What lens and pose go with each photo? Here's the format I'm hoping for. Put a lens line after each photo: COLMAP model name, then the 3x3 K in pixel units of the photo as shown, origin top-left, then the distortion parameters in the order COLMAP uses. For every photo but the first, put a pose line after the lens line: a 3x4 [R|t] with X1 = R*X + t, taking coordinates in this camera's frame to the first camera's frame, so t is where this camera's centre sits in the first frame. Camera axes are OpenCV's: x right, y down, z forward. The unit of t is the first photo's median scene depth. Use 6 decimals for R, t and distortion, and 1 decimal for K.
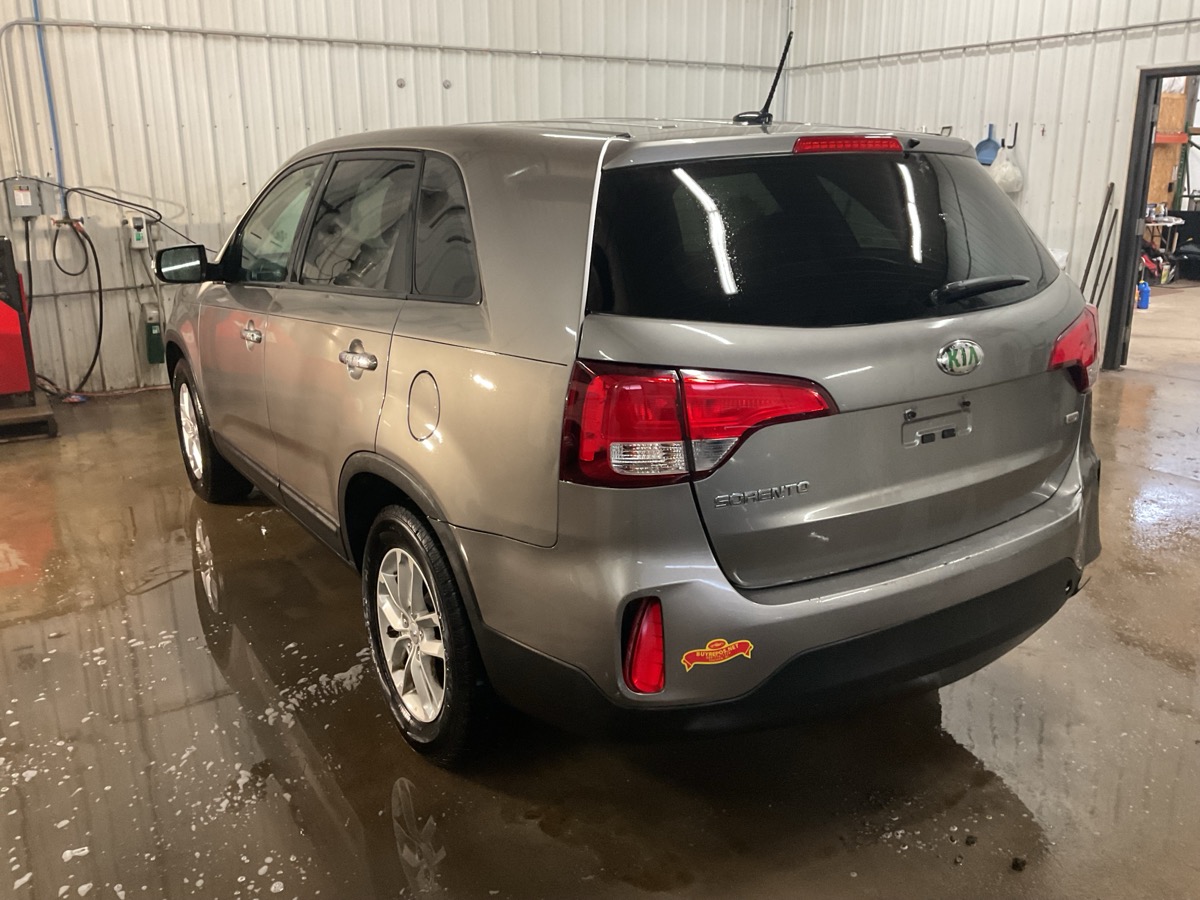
lens RADIAL K [[1006.4, 0, 586.1], [0, 1006.4, 450.2], [0, 0, 1]] dist [0.008346, -0.011858]
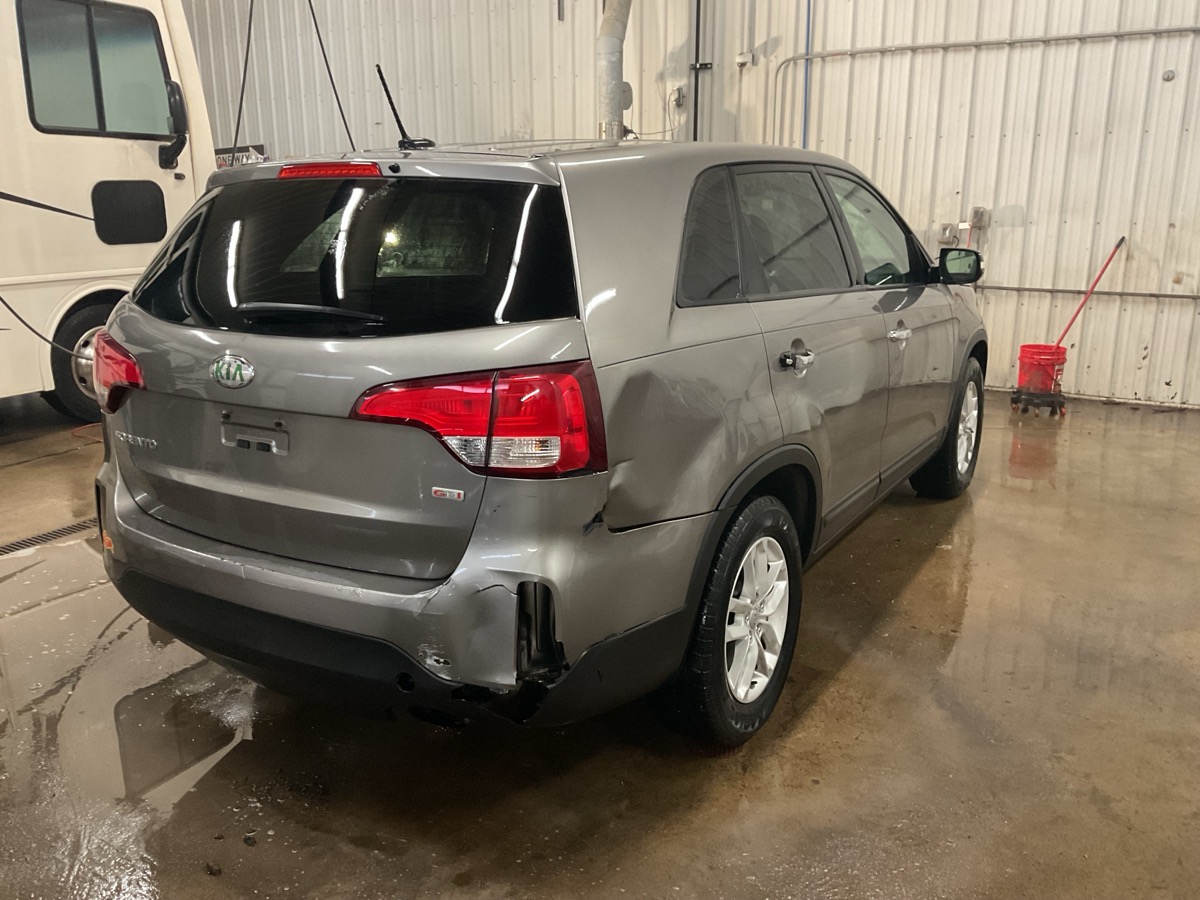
lens RADIAL K [[1006.5, 0, 600.0], [0, 1006.5, 450.0], [0, 0, 1]] dist [0.044938, -0.071561]
pose [[0.442684, 0.233187, -0.865826, 1.341686], [-0.236209, 0.961814, 0.138269, -0.227659], [0.865007, 0.143306, 0.480861, 0.750645]]
